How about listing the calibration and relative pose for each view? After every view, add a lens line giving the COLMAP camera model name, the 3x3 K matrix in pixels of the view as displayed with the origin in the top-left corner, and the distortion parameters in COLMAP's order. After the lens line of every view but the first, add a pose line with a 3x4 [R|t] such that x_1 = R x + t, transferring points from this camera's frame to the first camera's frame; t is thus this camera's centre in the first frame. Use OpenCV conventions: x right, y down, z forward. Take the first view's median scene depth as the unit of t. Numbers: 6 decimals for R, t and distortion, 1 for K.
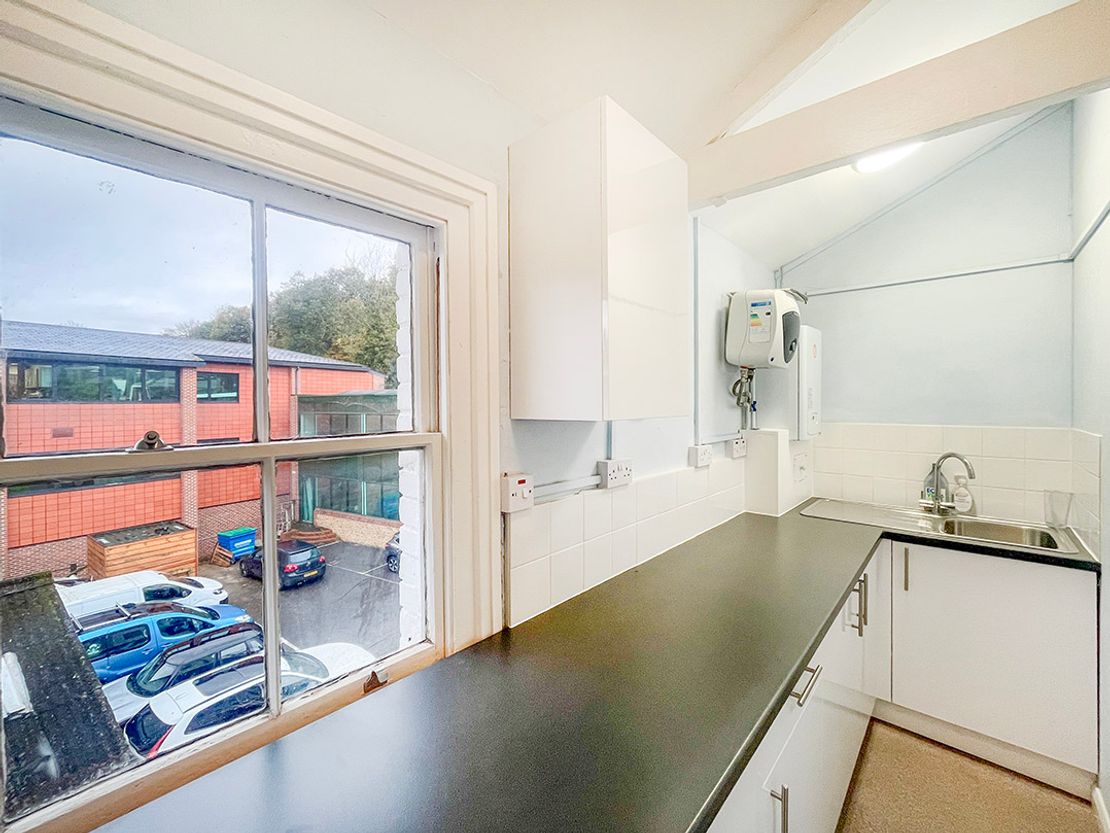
lens RADIAL K [[458.6, 0, 559.2], [0, 458.6, 406.4], [0, 0, 1]] dist [0.000335, 0.000795]
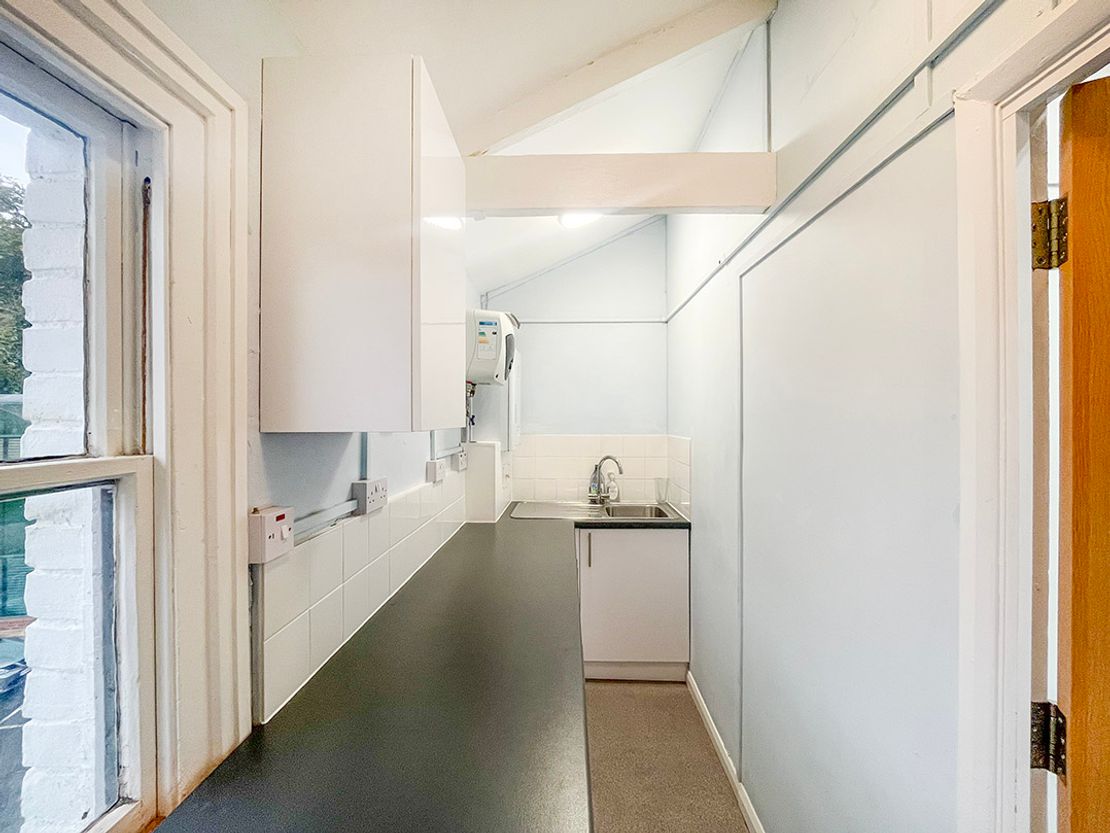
lens RADIAL K [[461.4, 0, 555.0], [0, 461.4, 416.5], [0, 0, 1]] dist [-0.000184, 0.000403]
pose [[0.772300, 0.006173, 0.635228, -0.137025], [0.003607, 0.999894, -0.014102, 0.009236], [-0.635248, 0.013182, 0.772196, 0.093562]]
